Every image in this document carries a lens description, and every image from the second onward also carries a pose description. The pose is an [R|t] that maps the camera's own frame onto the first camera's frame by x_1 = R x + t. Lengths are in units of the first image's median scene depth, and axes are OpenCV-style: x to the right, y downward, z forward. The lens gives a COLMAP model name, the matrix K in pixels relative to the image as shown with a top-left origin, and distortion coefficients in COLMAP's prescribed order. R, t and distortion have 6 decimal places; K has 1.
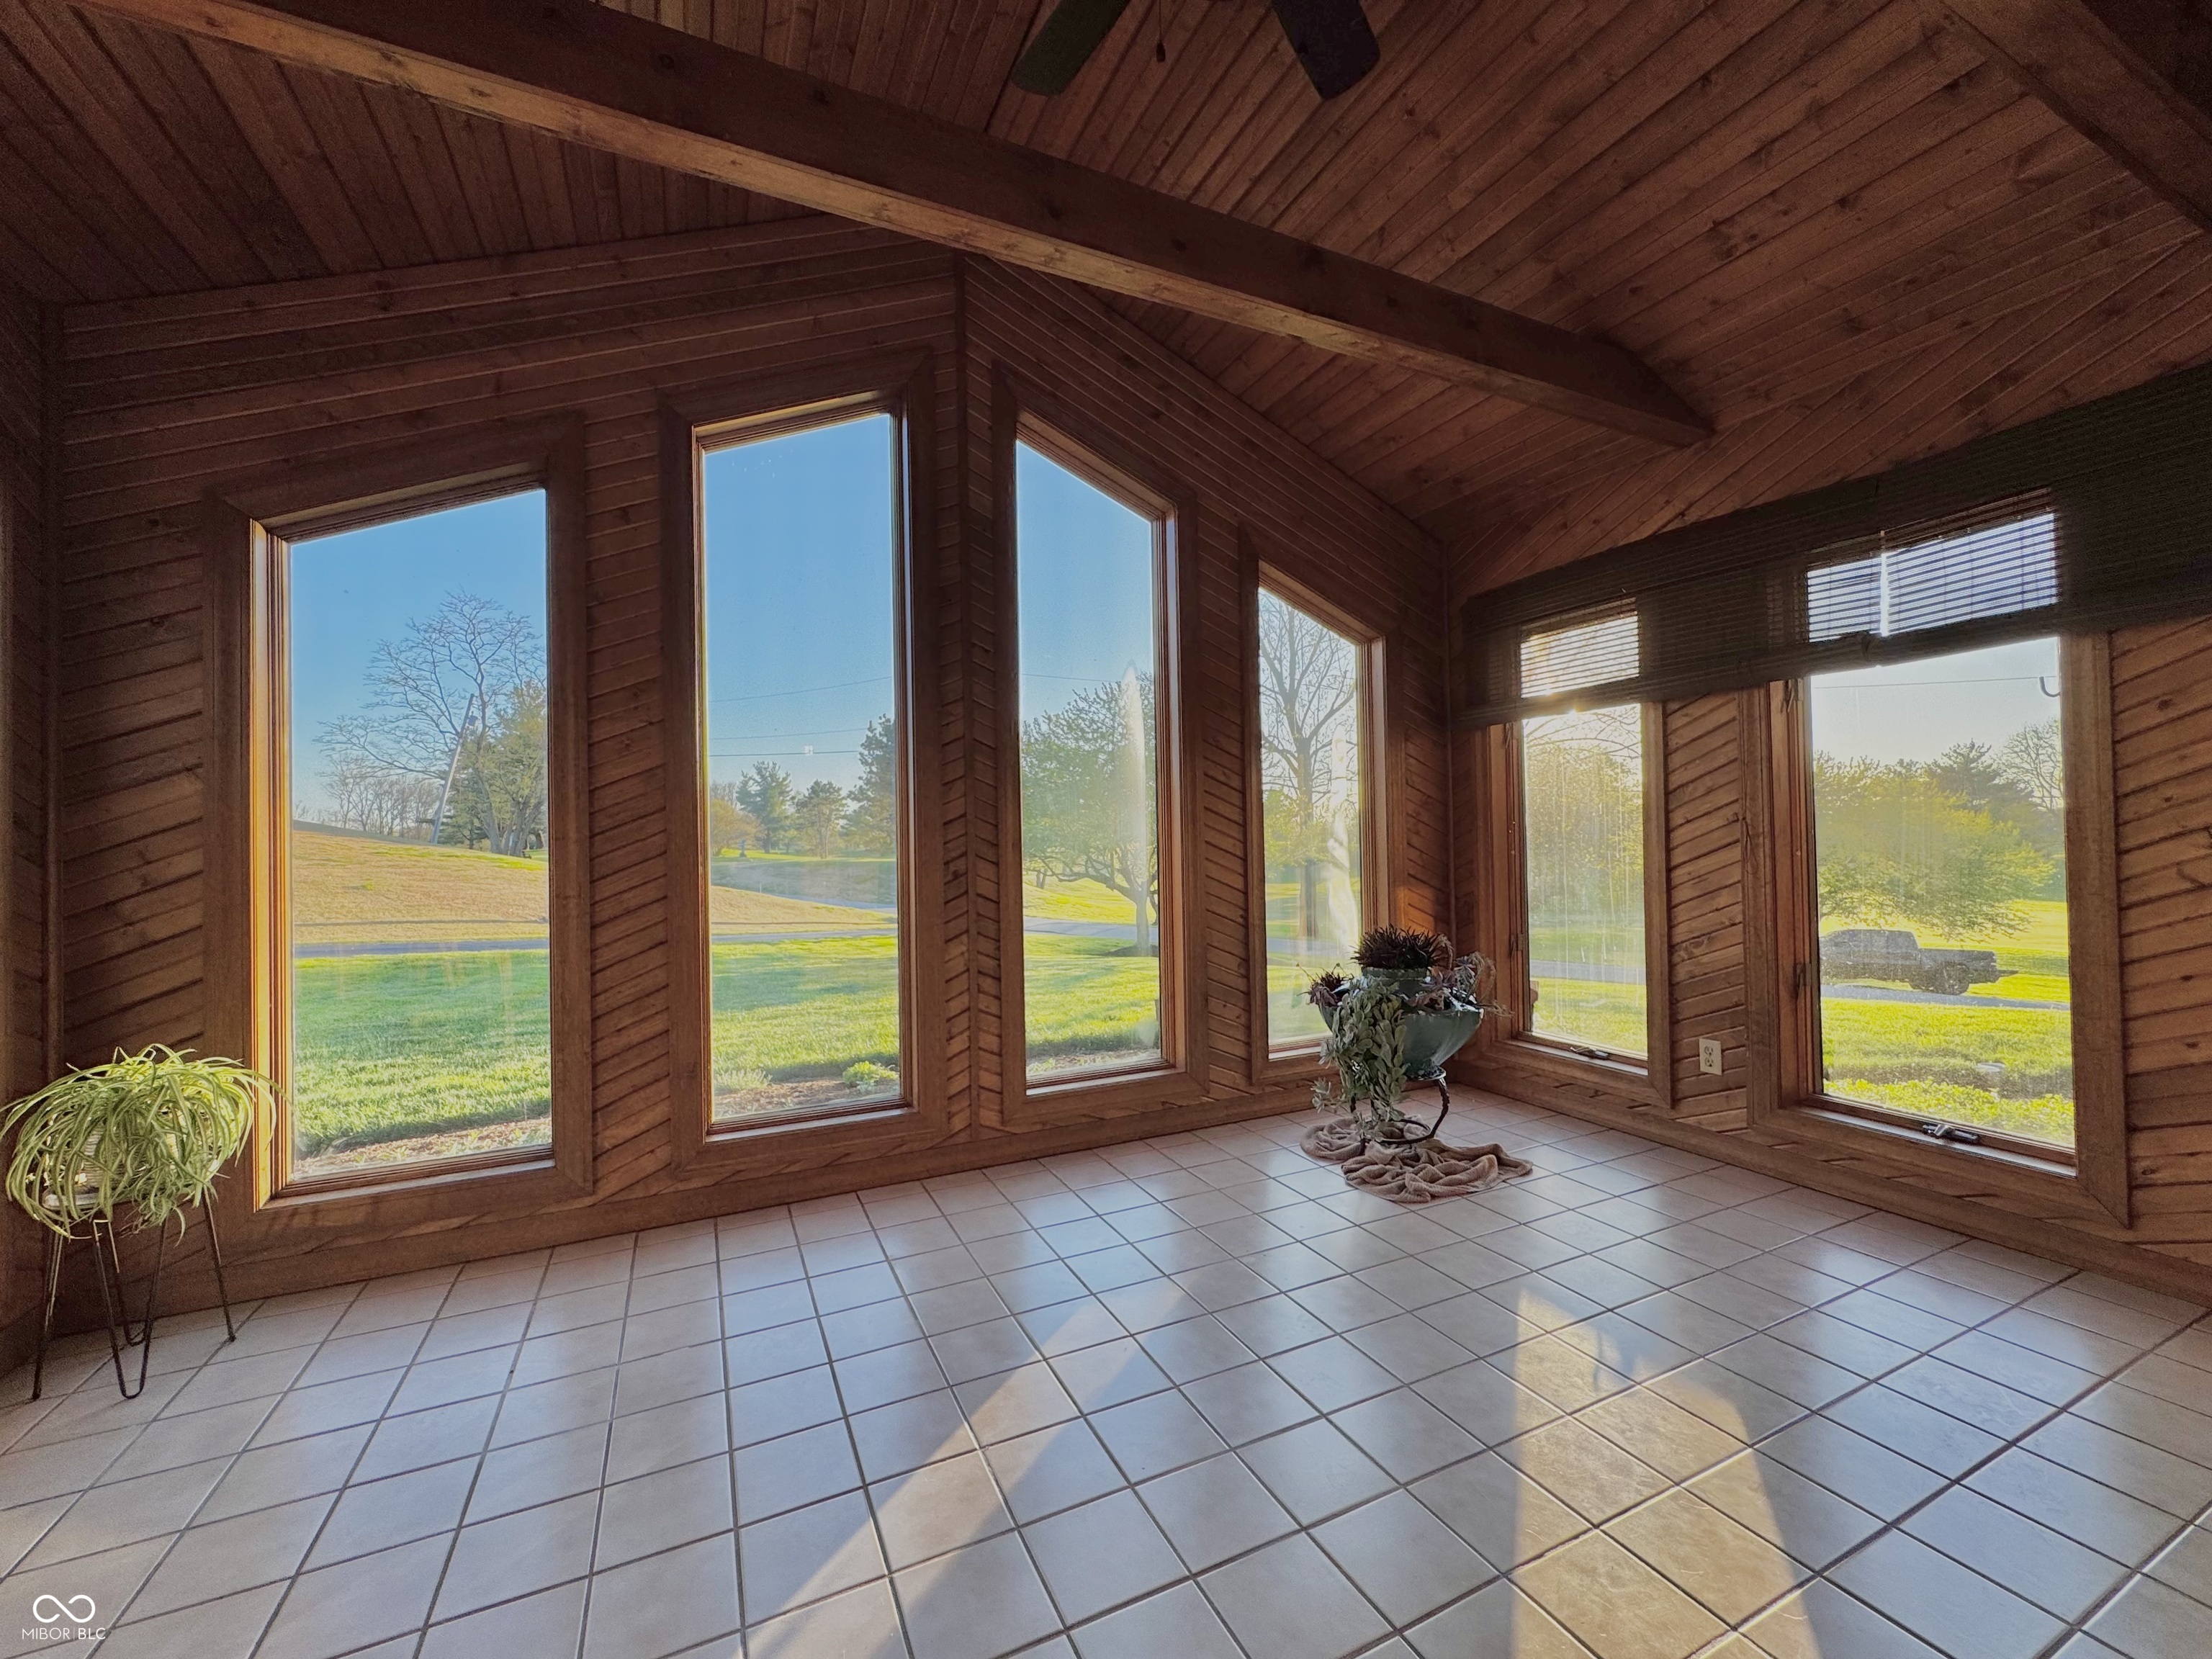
lens RADIAL K [[887.4, 0, 1106.0], [0, 887.4, 829.5], [0, 0, 1]] dist [-0.004481, 0.000632]
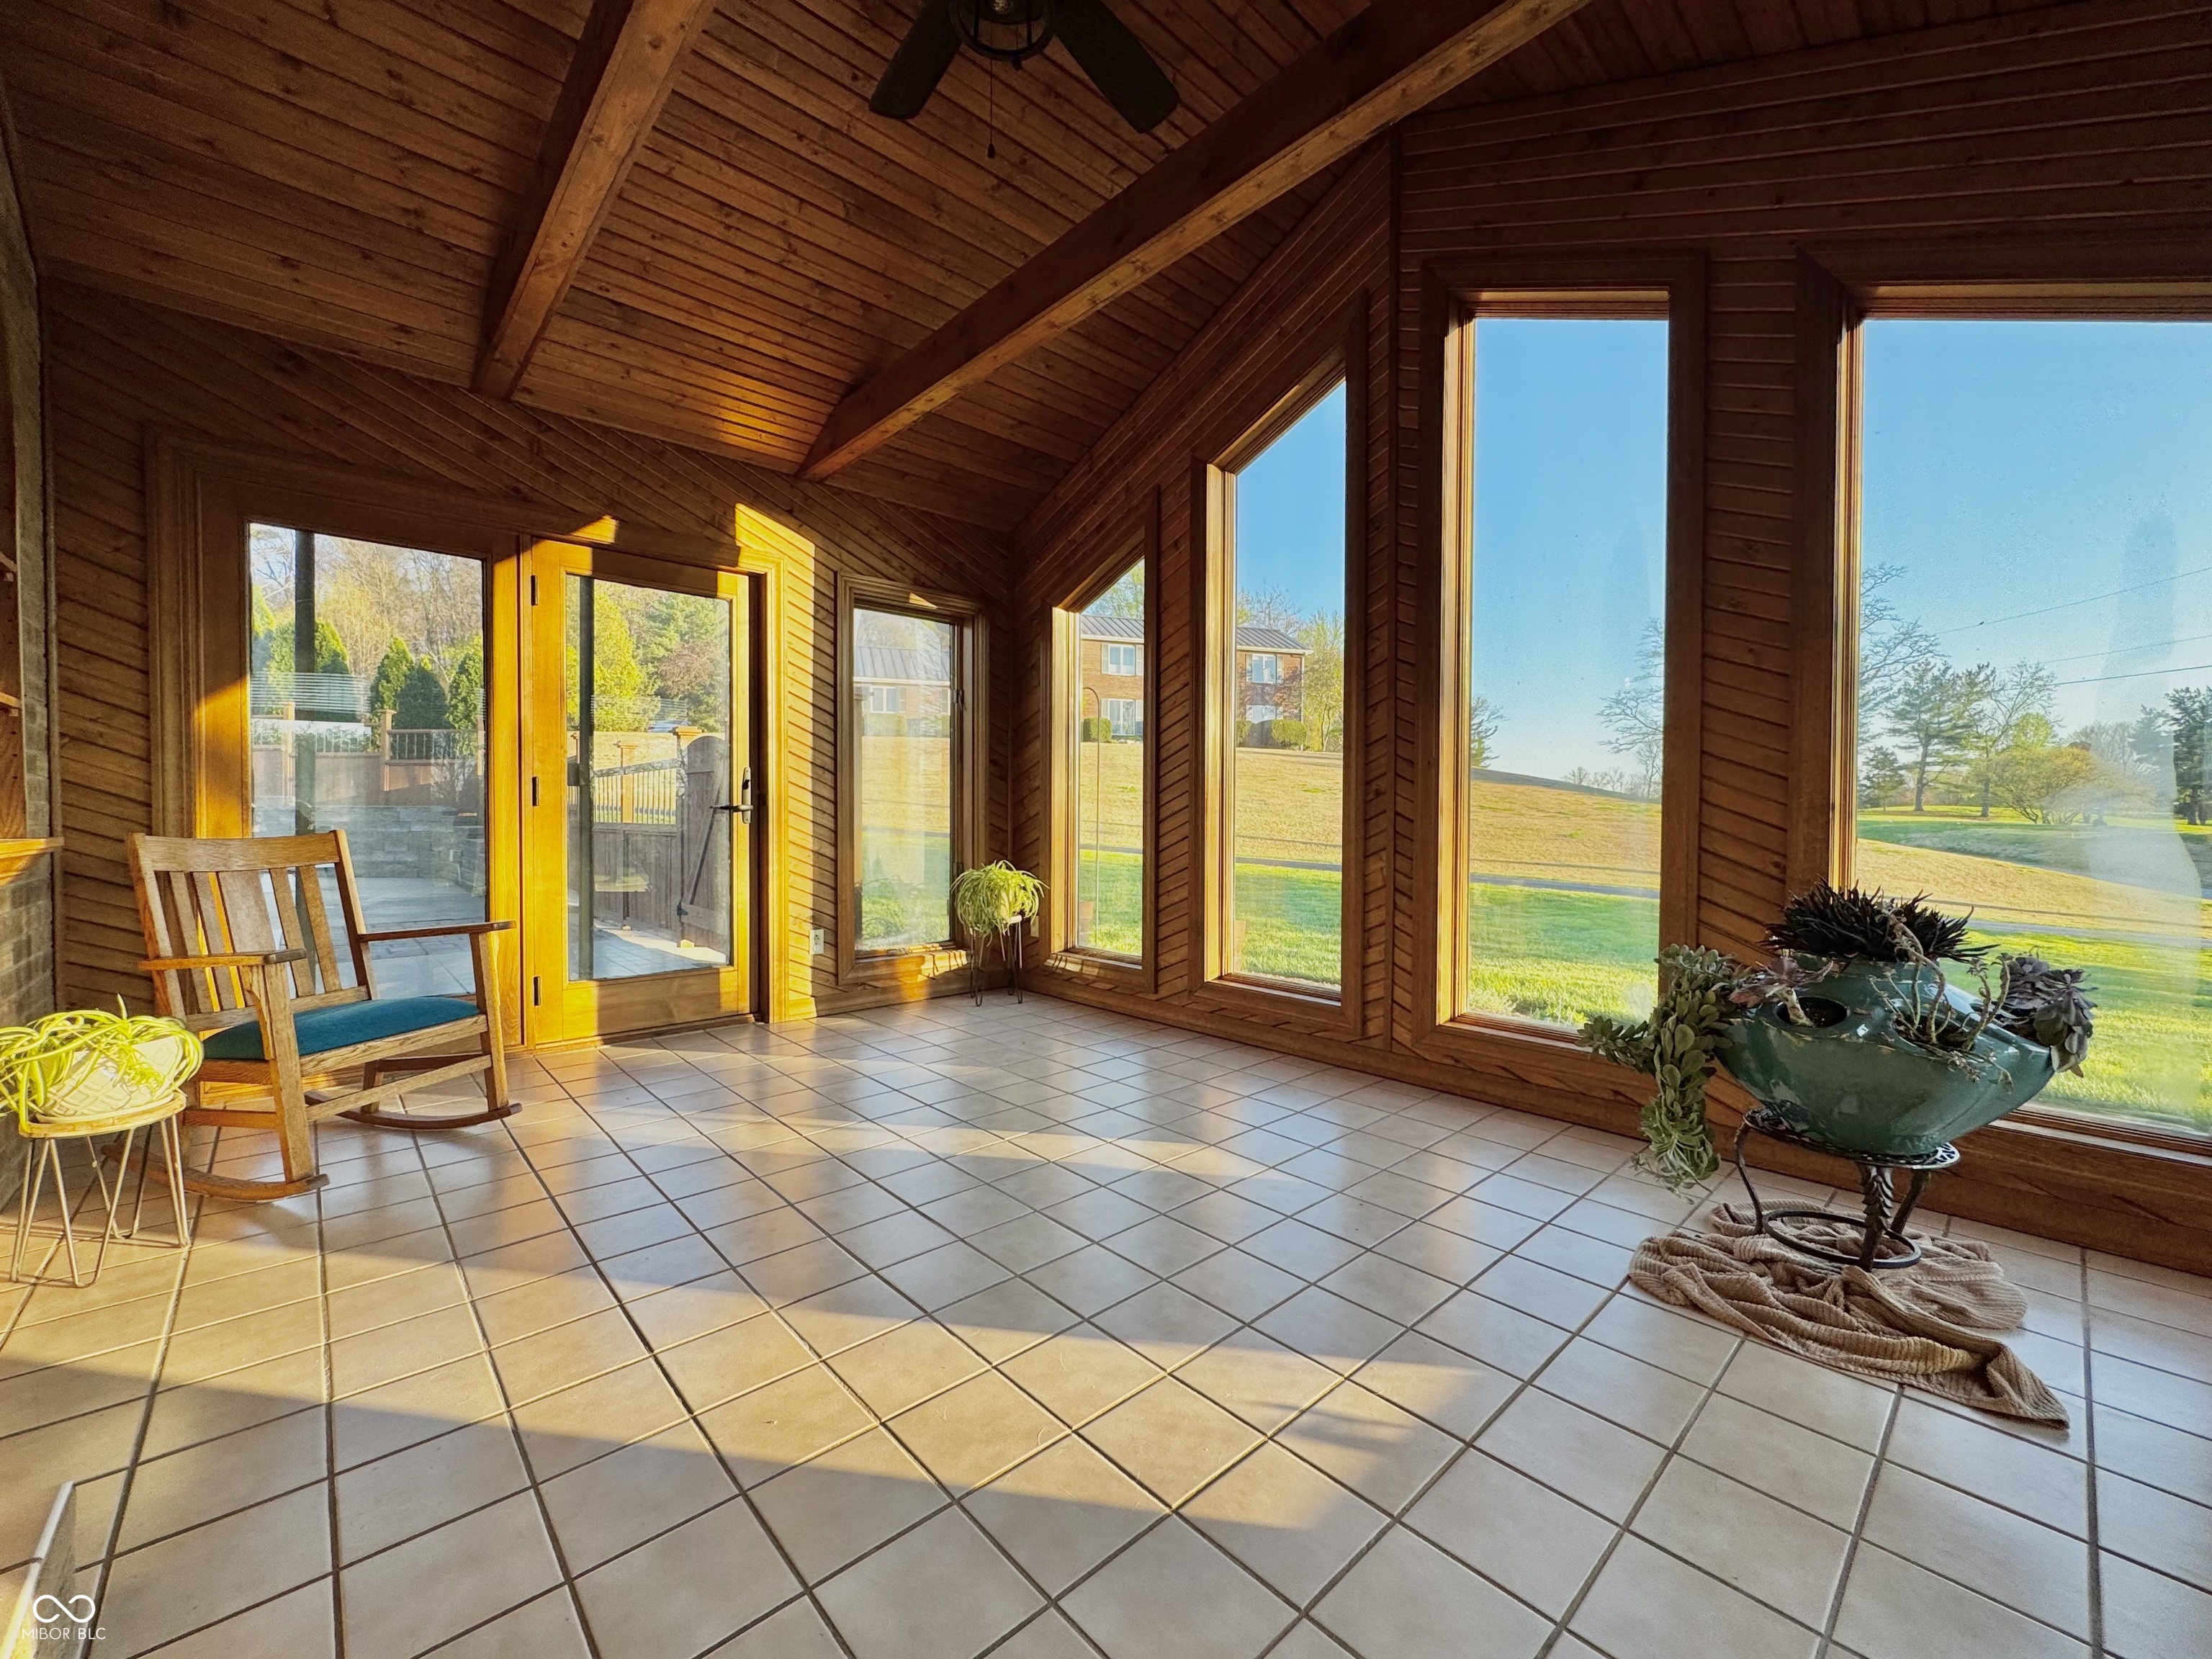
lens RADIAL K [[885.3, 0, 1102.4], [0, 885.3, 829.5], [0, 0, 1]] dist [-0.000152, 0.000257]
pose [[0.294708, 0.036915, -0.954874, 0.735518], [0.003624, 0.999203, 0.039747, 0.051013], [0.955580, -0.015174, 0.294340, 0.385182]]
